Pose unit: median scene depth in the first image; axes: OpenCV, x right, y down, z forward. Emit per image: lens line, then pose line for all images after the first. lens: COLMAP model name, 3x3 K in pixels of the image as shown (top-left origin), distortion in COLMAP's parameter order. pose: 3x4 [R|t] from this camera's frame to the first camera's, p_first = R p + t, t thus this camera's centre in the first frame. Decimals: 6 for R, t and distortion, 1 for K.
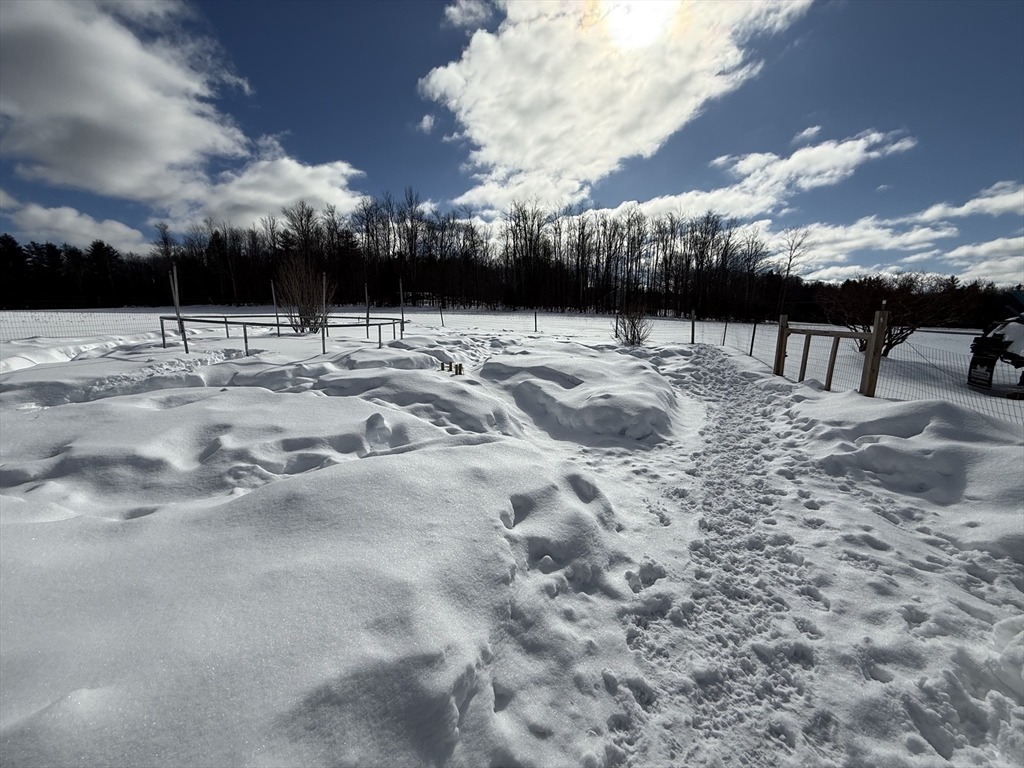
lens RADIAL K [[409.6, 0, 512.0], [0, 409.6, 384.0], [0, 0, 1]] dist [0.006271, -0.000268]
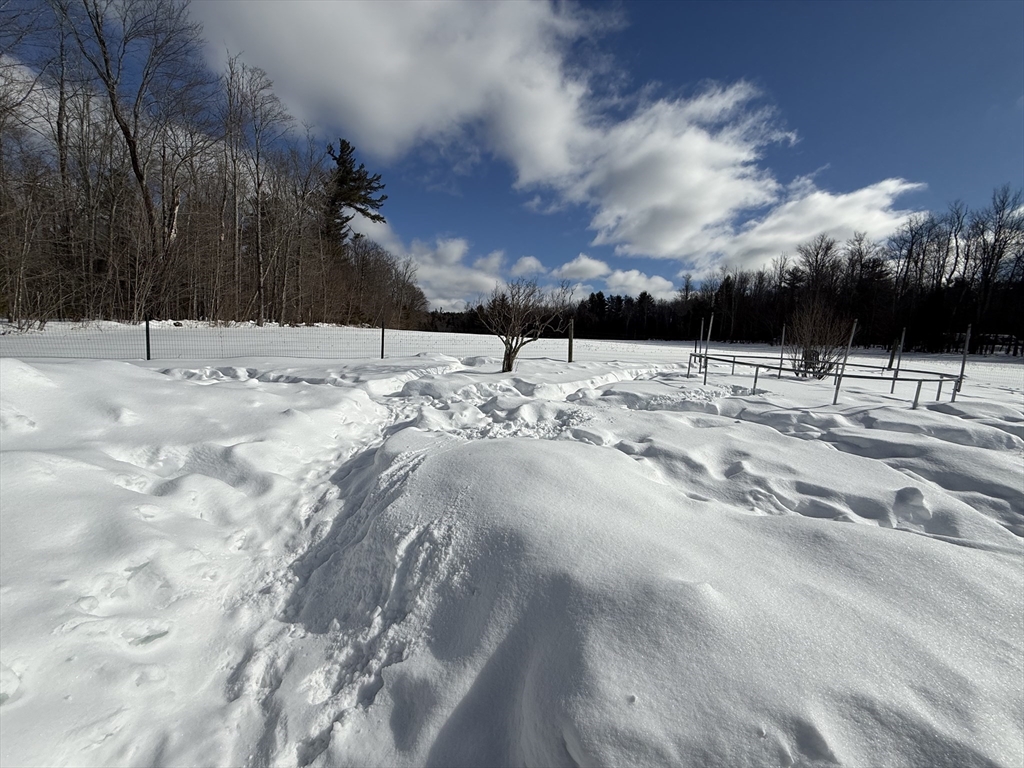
lens RADIAL K [[409.6, 0, 512.0], [0, 409.6, 384.0], [0, 0, 1]] dist [0.006271, -0.000268]
pose [[0.478605, 0.130222, -0.868320, -0.006858], [-0.208494, 0.977510, 0.031678, 0.004852], [0.852917, 0.165878, 0.494992, -0.123689]]
